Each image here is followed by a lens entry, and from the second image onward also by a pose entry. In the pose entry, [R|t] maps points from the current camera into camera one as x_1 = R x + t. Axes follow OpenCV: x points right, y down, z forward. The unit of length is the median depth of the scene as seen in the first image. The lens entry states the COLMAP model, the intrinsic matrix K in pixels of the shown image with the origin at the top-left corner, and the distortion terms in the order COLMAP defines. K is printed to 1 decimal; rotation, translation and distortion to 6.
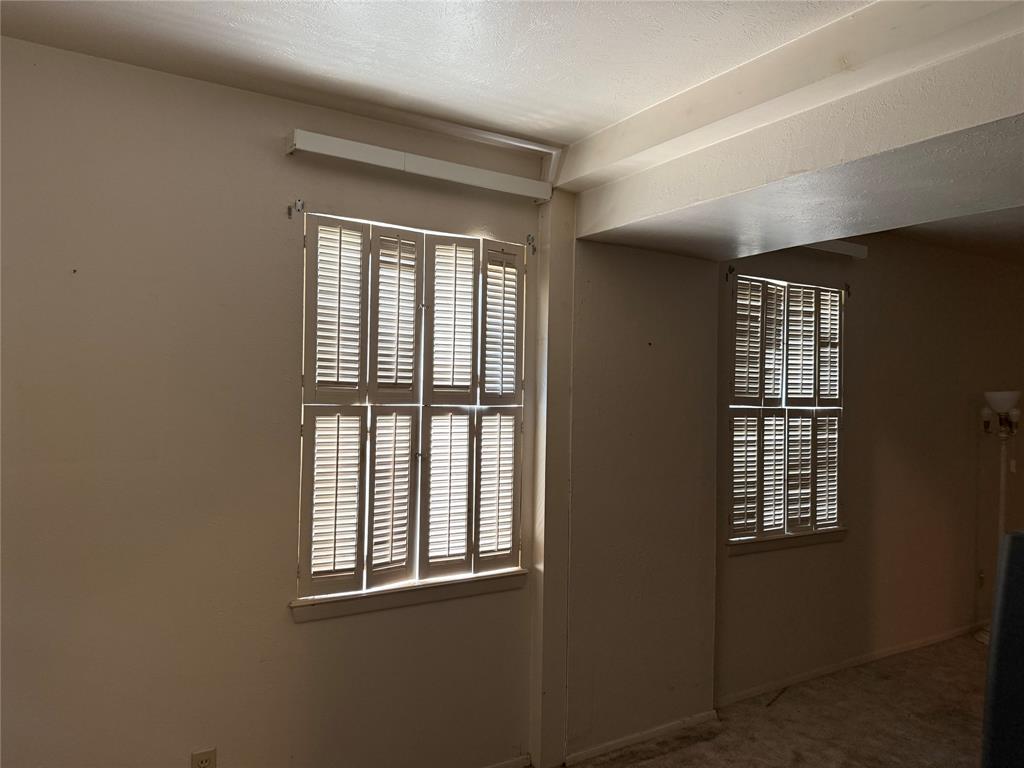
lens RADIAL K [[712.2, 0, 512.7], [0, 712.2, 387.7], [0, 0, 1]] dist [0.069033, -0.103557]
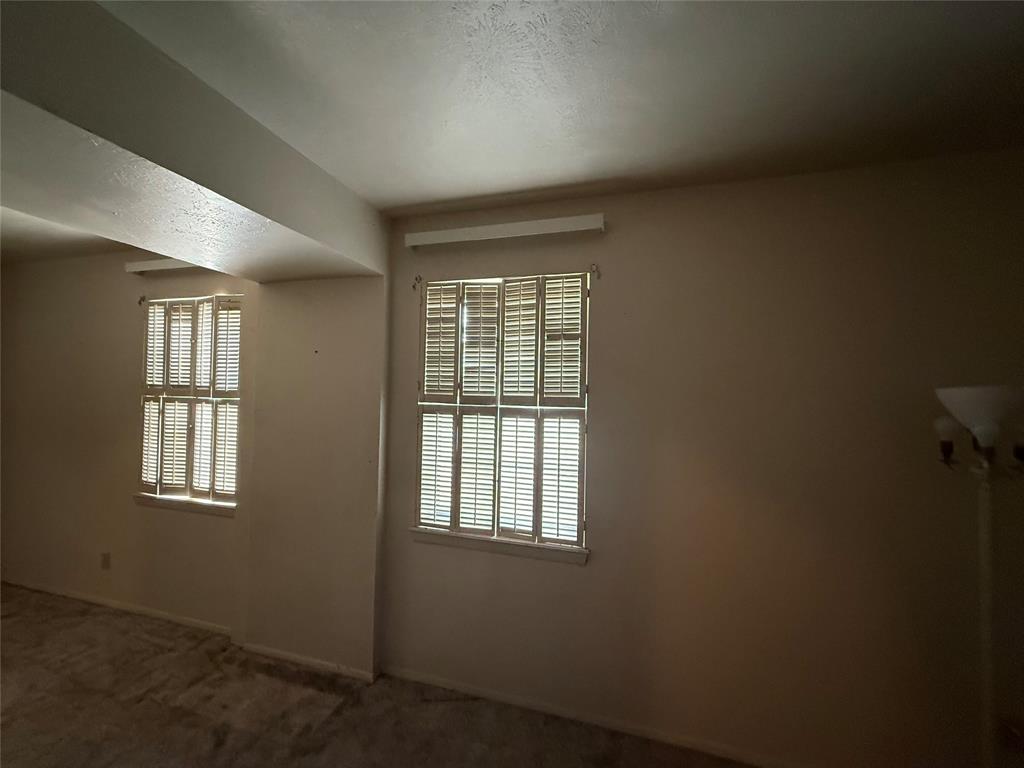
lens RADIAL K [[413.6, 0, 512.0], [0, 413.6, 384.0], [0, 0, 1]] dist [0.000456, -0.000079]
pose [[0.668455, -0.023618, -0.743377, 0.945772], [-0.003992, 0.999367, -0.035340, 0.020147], [0.743742, 0.026591, 0.667938, 0.744956]]
